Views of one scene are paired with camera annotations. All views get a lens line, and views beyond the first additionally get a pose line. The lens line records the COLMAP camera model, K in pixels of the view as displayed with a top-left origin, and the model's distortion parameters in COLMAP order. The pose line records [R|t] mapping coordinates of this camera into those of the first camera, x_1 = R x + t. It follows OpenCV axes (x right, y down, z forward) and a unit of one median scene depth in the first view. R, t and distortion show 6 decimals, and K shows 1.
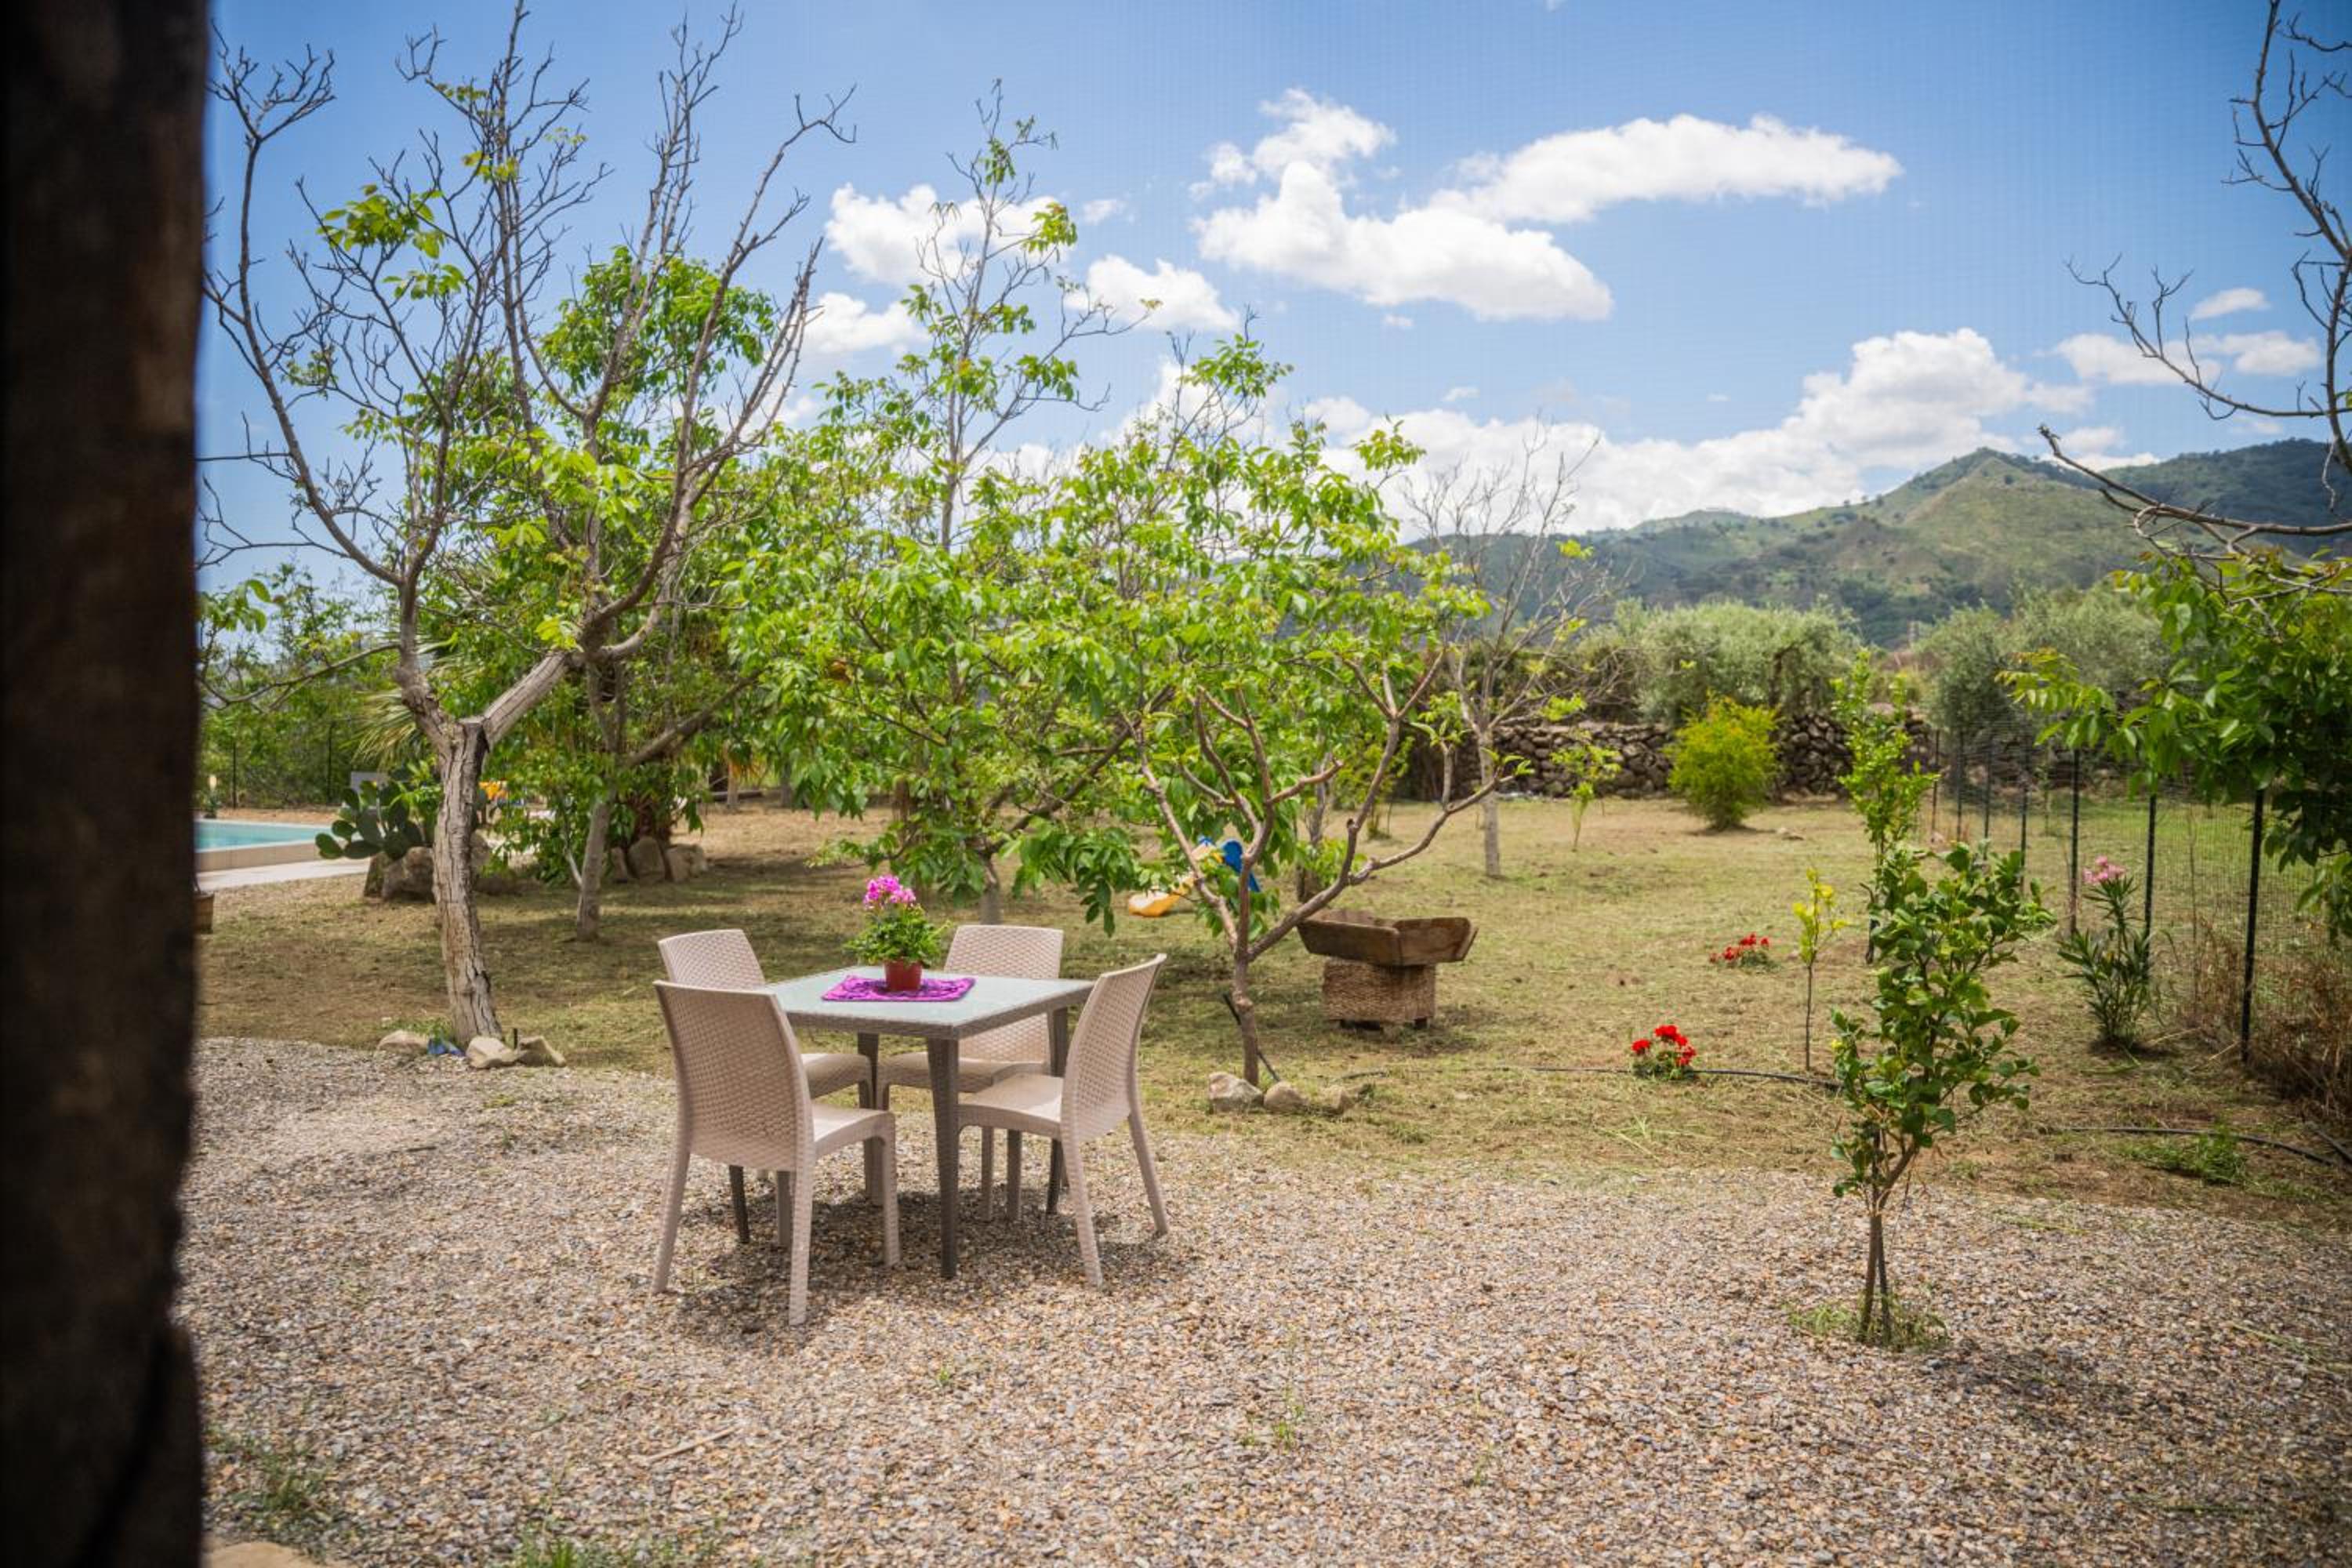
lens RADIAL K [[1759.1, 0, 1173.2], [0, 1759.1, 779.1], [0, 0, 1]] dist [-0.052219, 0.000612]
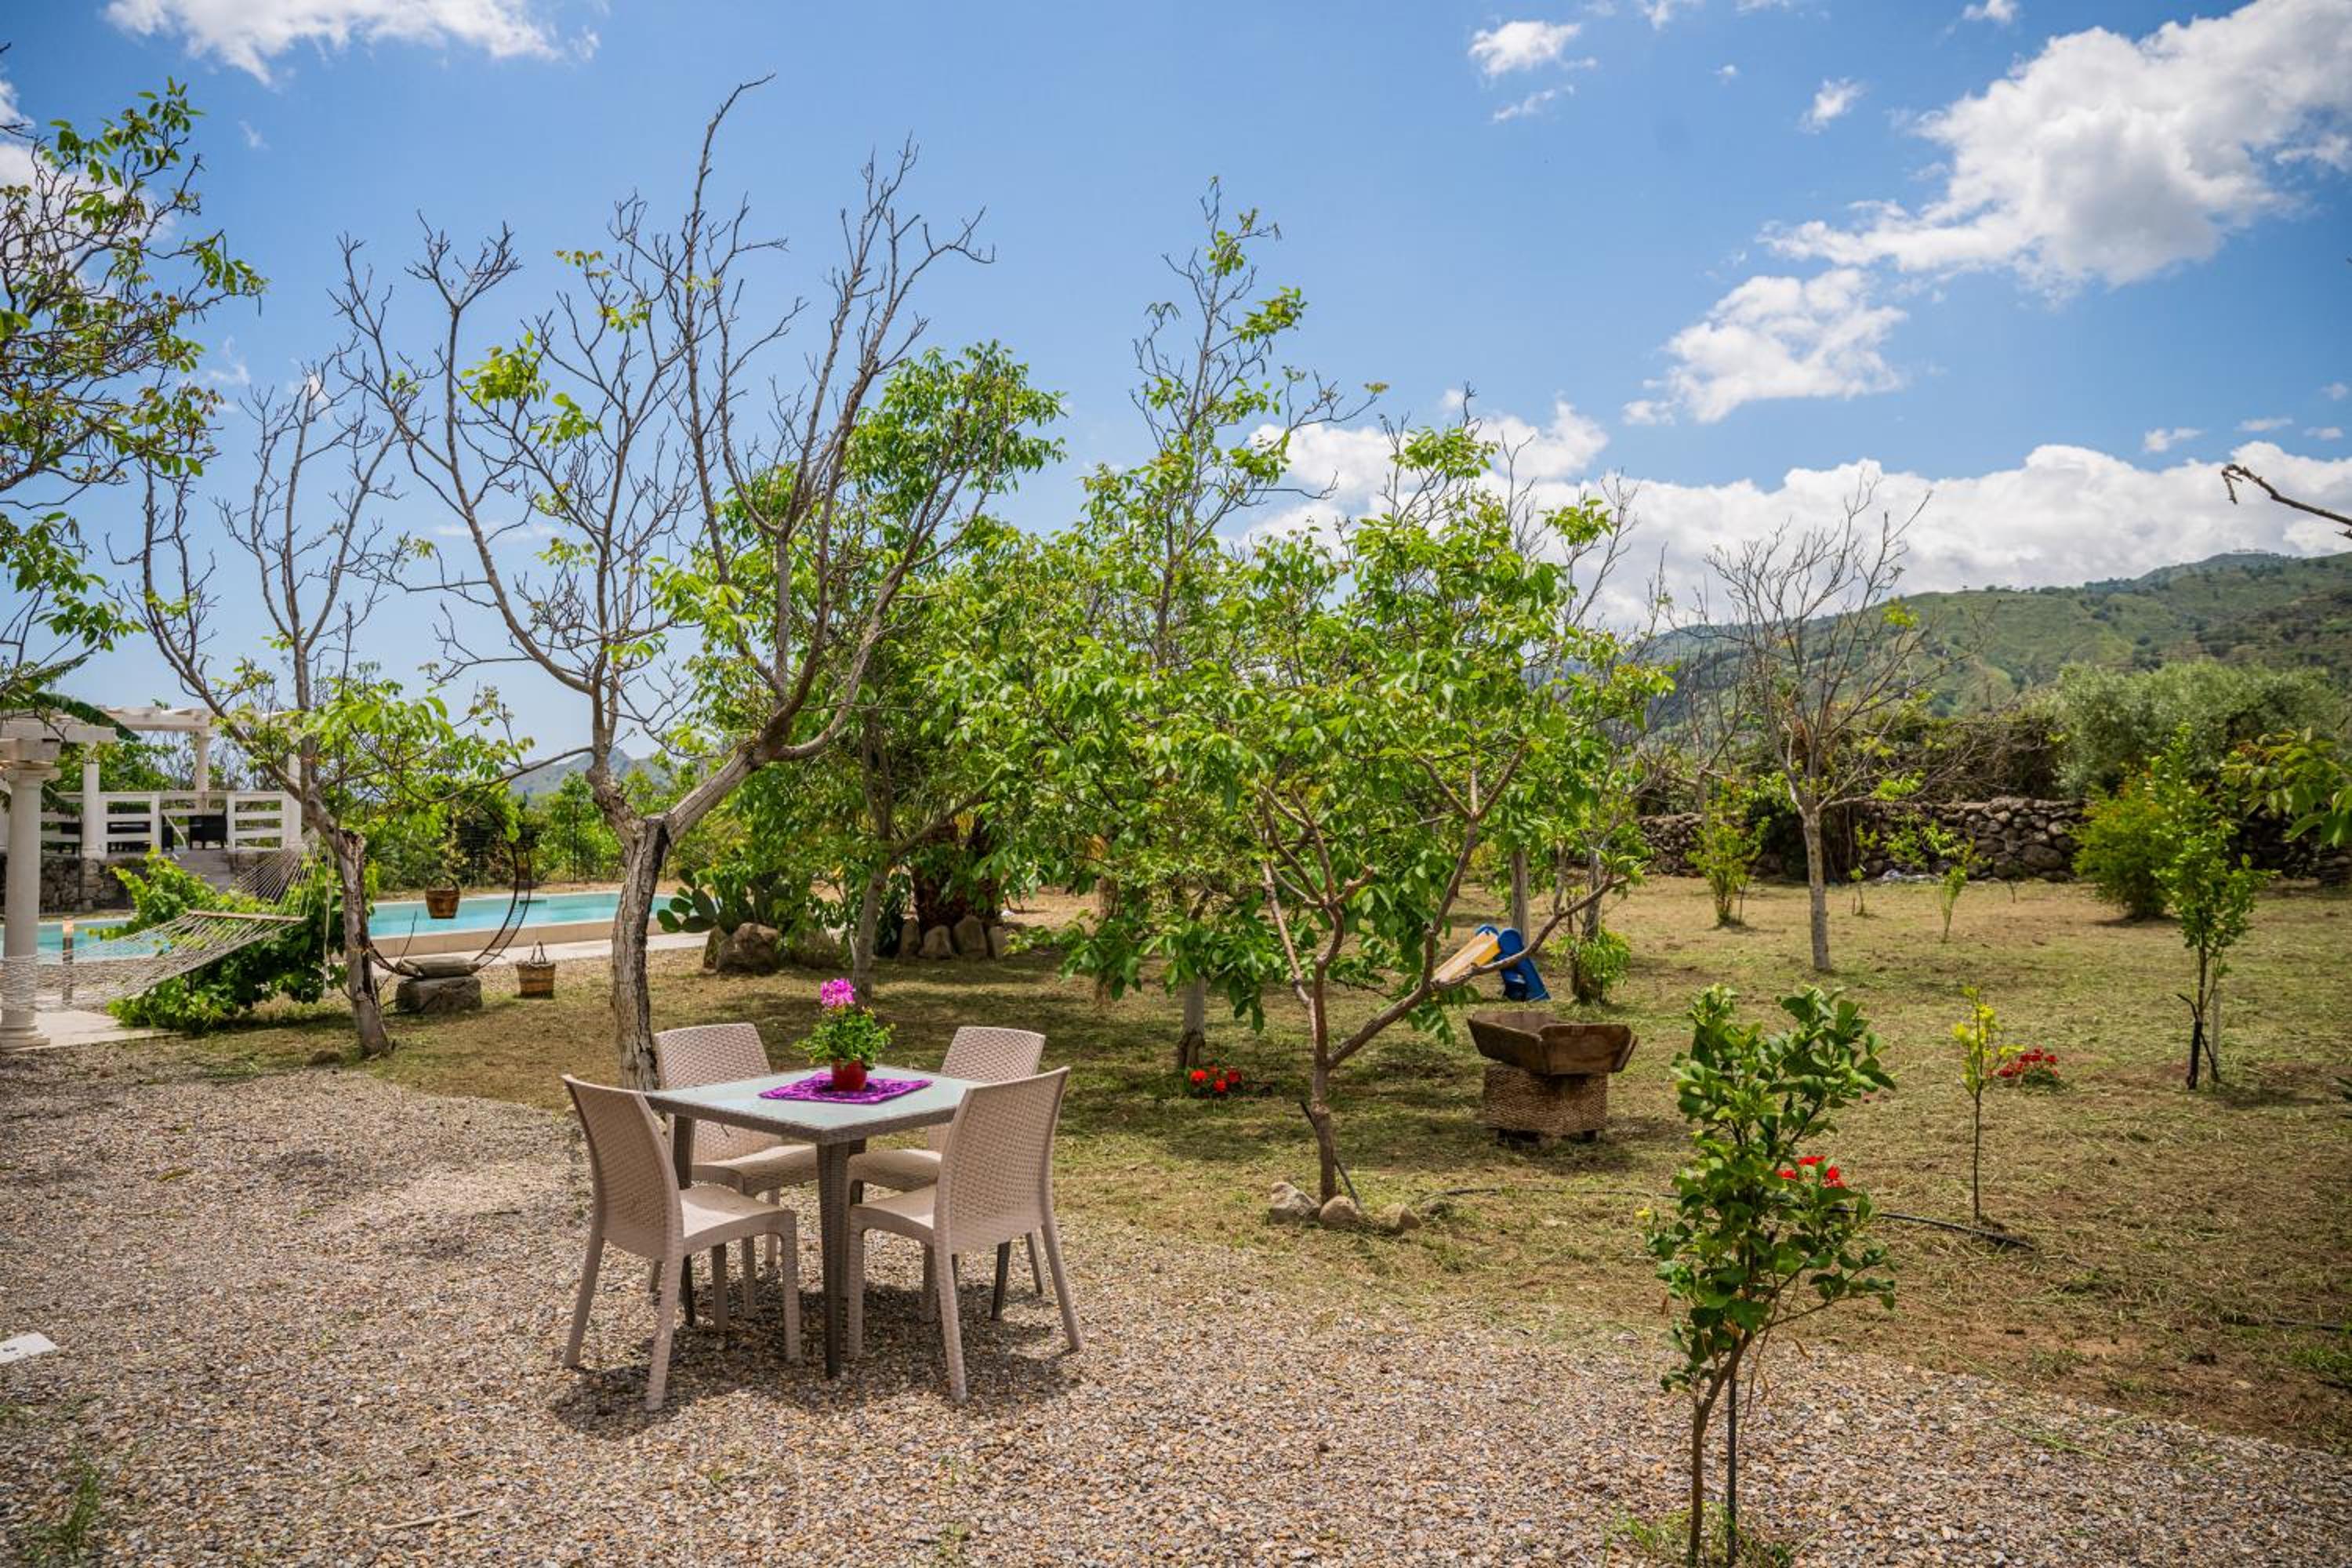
lens RADIAL K [[1759.1, 0, 1173.2], [0, 1759.1, 779.1], [0, 0, 1]] dist [-0.052219, 0.000612]
pose [[0.957569, -0.007294, -0.288111, 0.203318], [-0.003863, 0.999265, -0.038137, -0.014896], [0.288177, 0.037632, 0.956837, 0.038525]]
